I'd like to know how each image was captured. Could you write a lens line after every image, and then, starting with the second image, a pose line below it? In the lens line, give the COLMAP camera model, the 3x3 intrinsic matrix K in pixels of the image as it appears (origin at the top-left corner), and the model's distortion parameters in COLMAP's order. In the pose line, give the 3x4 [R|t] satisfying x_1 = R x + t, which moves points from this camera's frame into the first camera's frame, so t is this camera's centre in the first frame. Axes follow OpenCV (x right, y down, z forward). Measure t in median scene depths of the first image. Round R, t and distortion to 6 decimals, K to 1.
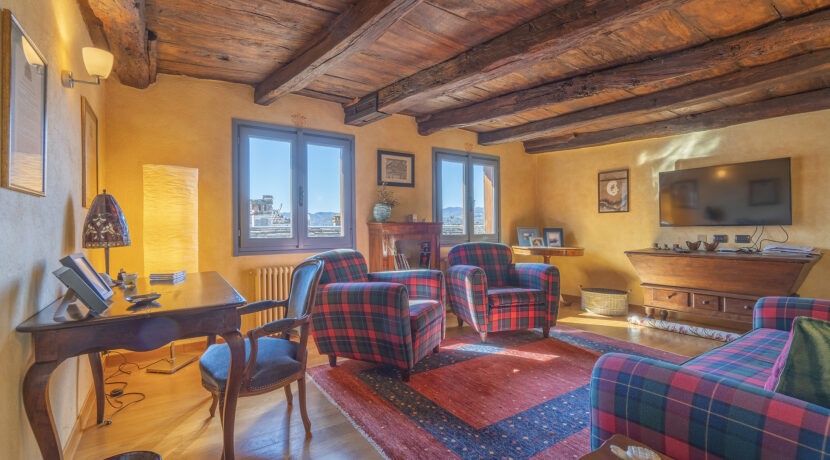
lens RADIAL K [[389.9, 0, 381.4], [0, 389.9, 228.6], [0, 0, 1]] dist [0.000810, 0.002913]
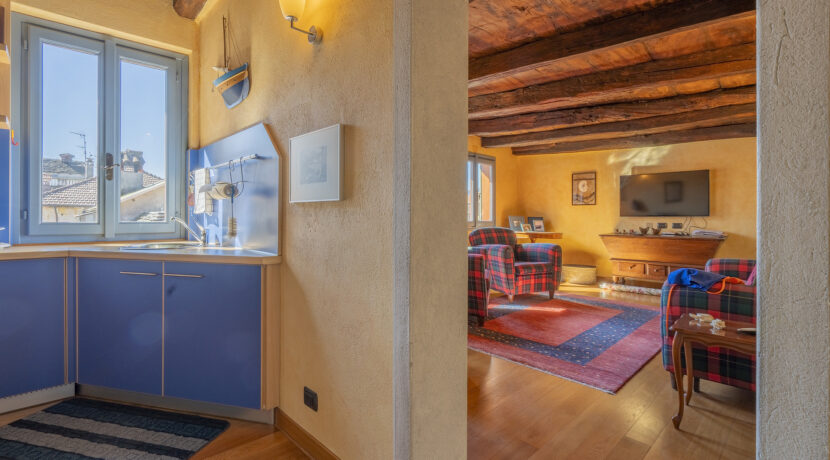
lens RADIAL K [[389.9, 0, 390.0], [0, 389.9, 217.3], [0, 0, 1]] dist [0.000810, 0.002913]
pose [[0.984120, 0.012078, 0.177095, -0.350830], [-0.012116, 0.999926, -0.000865, 0.010125], [-0.177092, -0.001295, 0.984193, -0.203859]]
